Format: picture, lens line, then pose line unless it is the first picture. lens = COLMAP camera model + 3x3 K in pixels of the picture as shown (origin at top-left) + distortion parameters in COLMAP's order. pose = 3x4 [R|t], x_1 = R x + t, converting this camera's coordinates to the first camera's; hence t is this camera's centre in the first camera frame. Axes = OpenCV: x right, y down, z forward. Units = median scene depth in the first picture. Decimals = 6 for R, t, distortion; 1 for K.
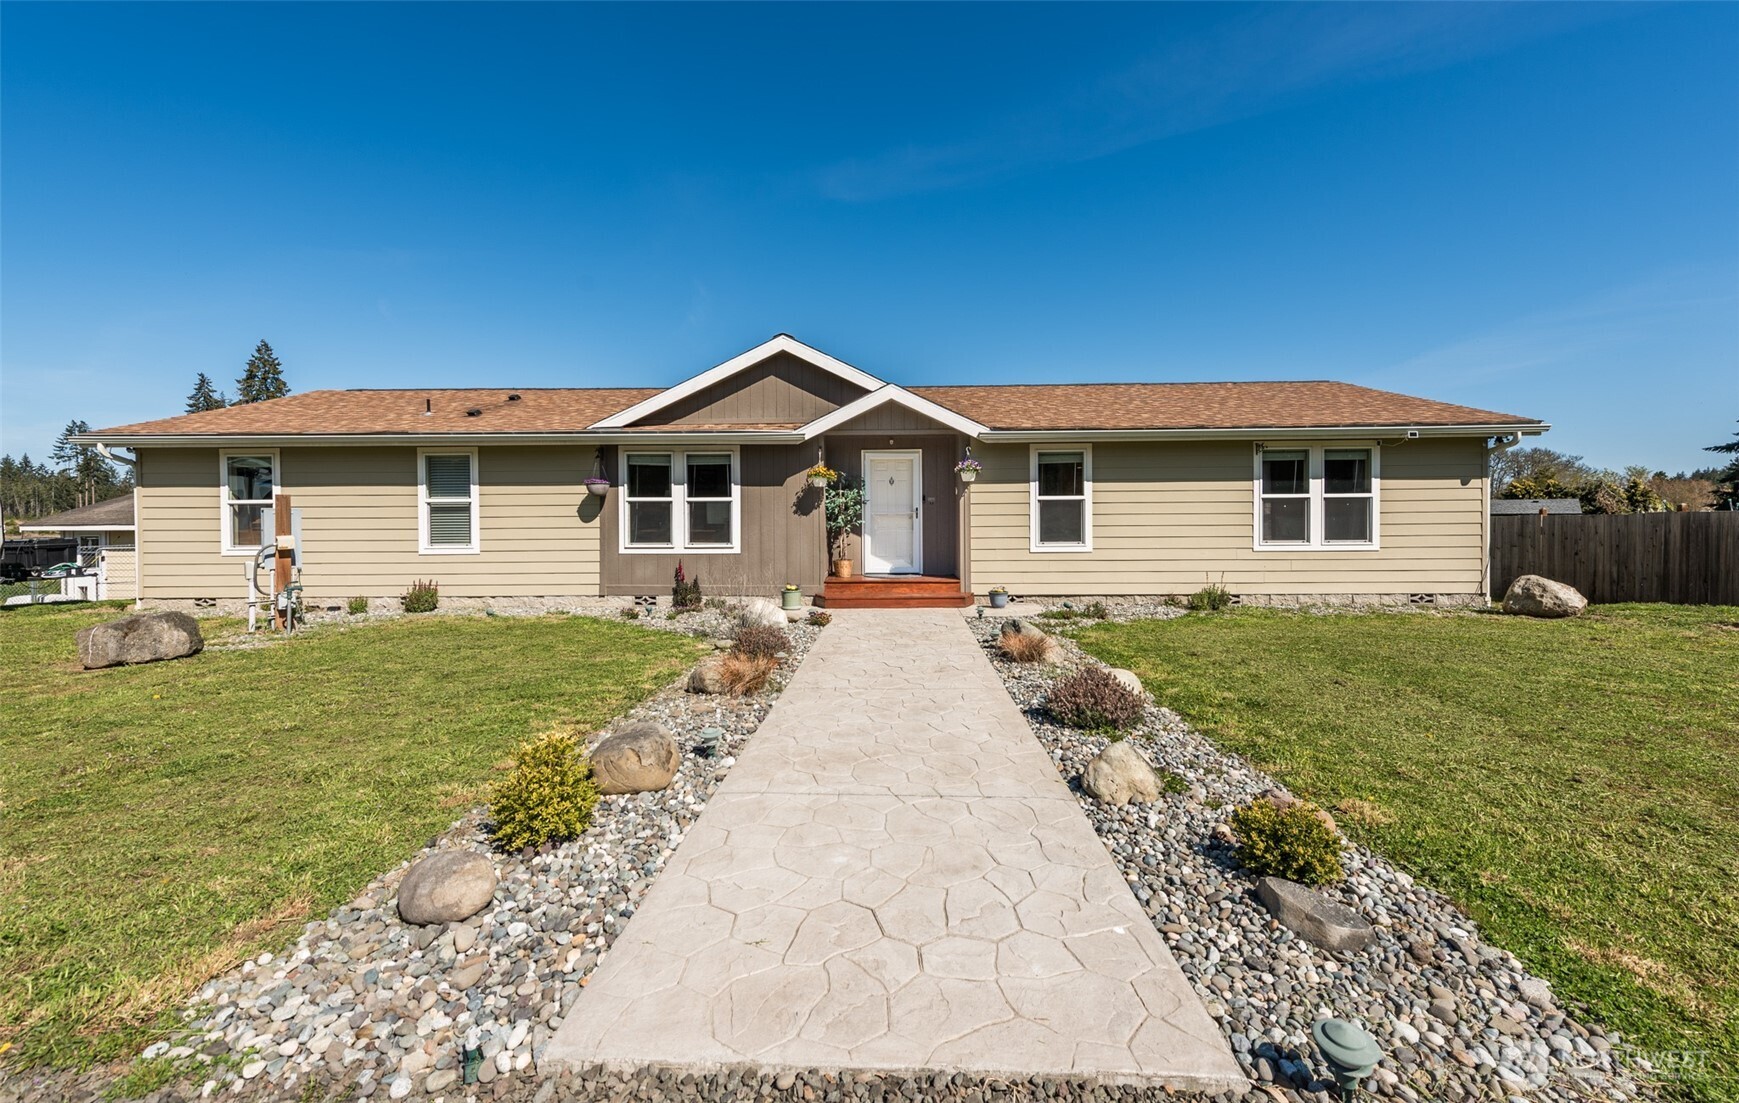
lens RADIAL K [[684.1, 0, 841.6], [0, 684.1, 534.8], [0, 0, 1]] dist [0.014994, -0.000025]
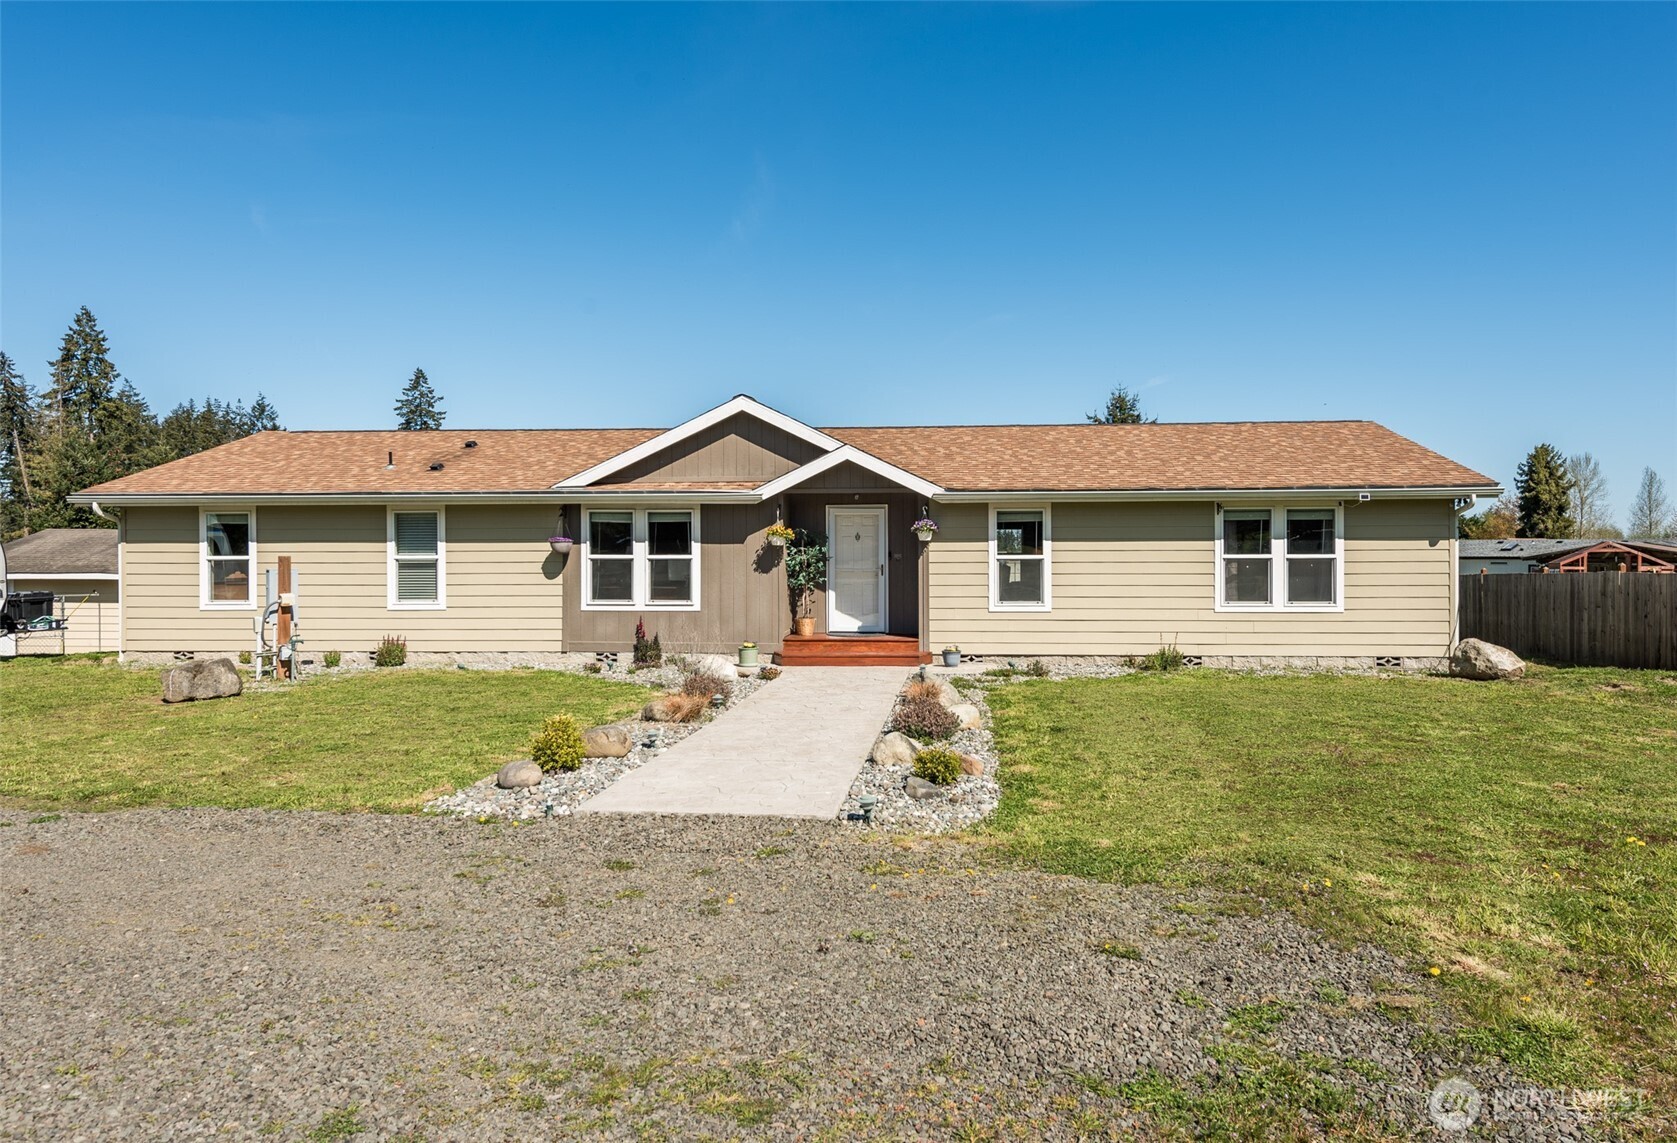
lens RADIAL K [[1046.6, 0, 839.5], [0, 1046.6, 568.4], [0, 0, 1]] dist [0.024950, -0.001597]
pose [[0.998472, 0.004202, -0.055106, 0.142481], [-0.004577, 0.999967, -0.006689, -0.026341], [0.055076, 0.006931, 0.998458, -0.530927]]
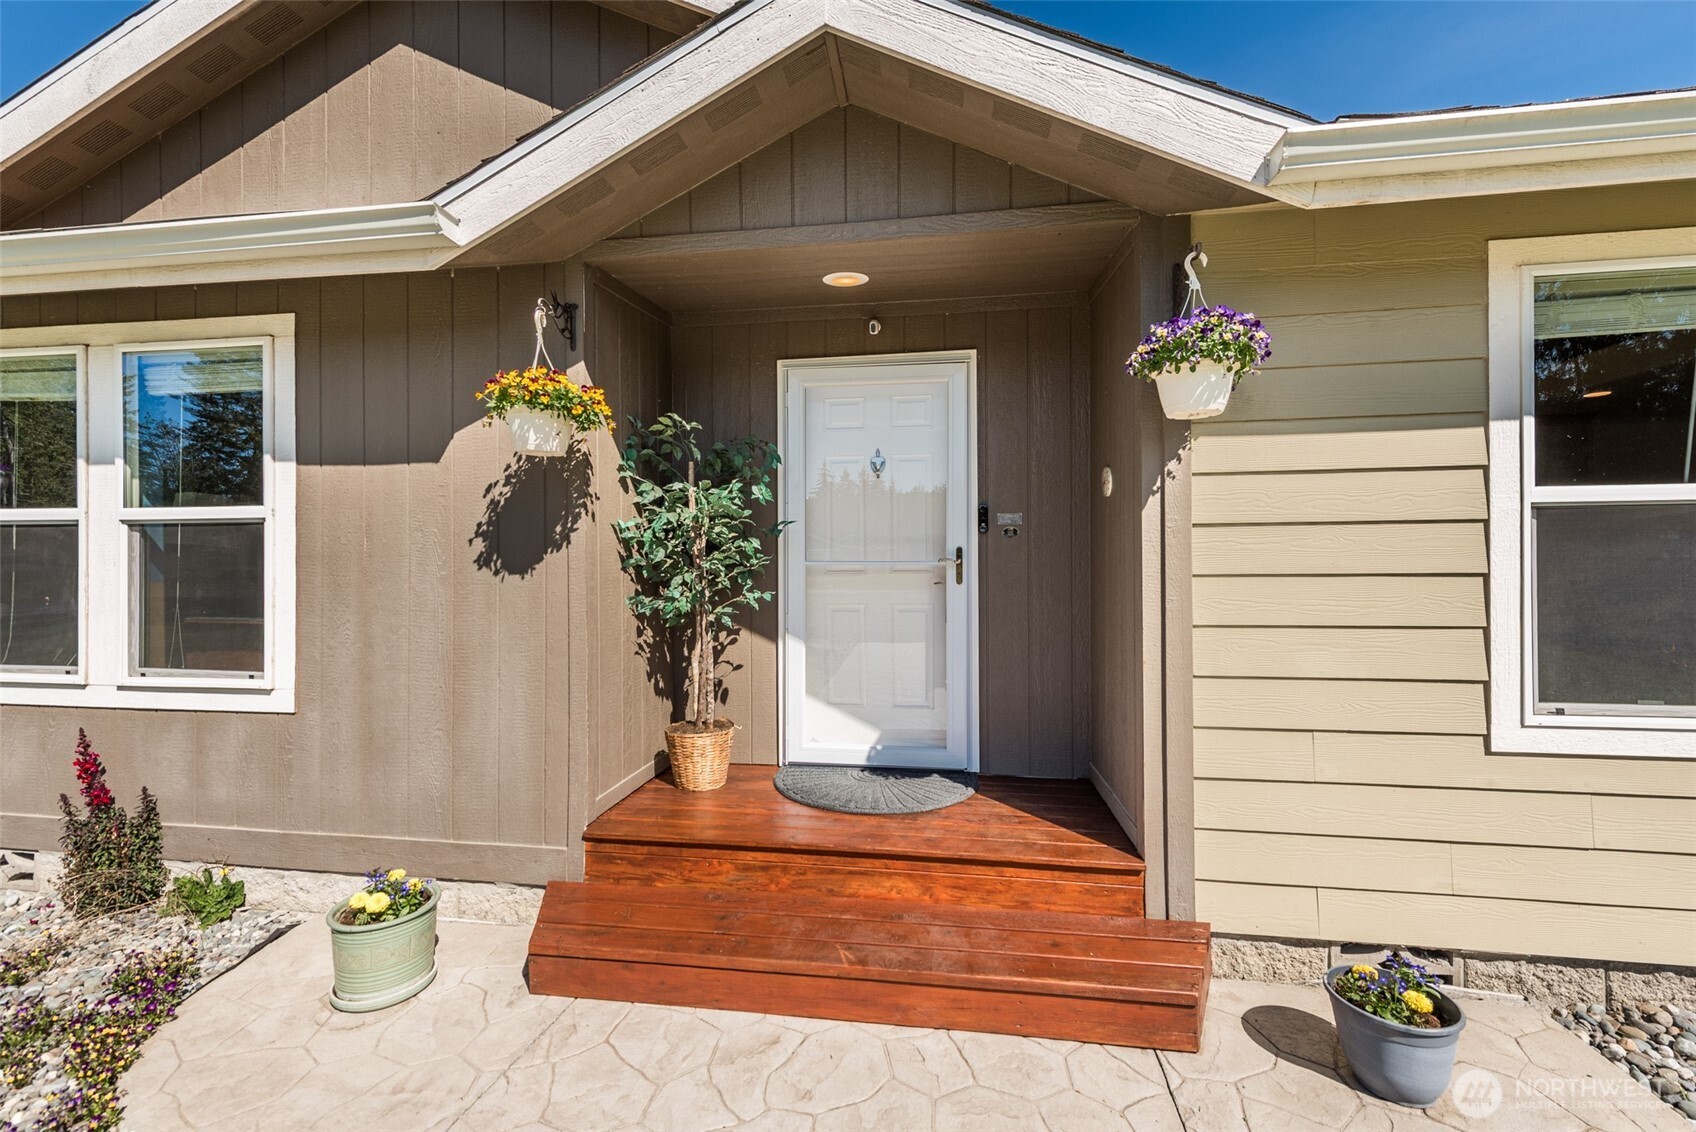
lens RADIAL K [[658.2, 0, 842.2], [0, 658.2, 575.3], [0, 0, 1]] dist [0.005717, -0.001448]
pose [[0.994269, 0.004282, -0.106818, 0.097794], [-0.006185, 0.999828, -0.017485, -0.024467], [0.106725, 0.018045, 0.994125, 0.773836]]
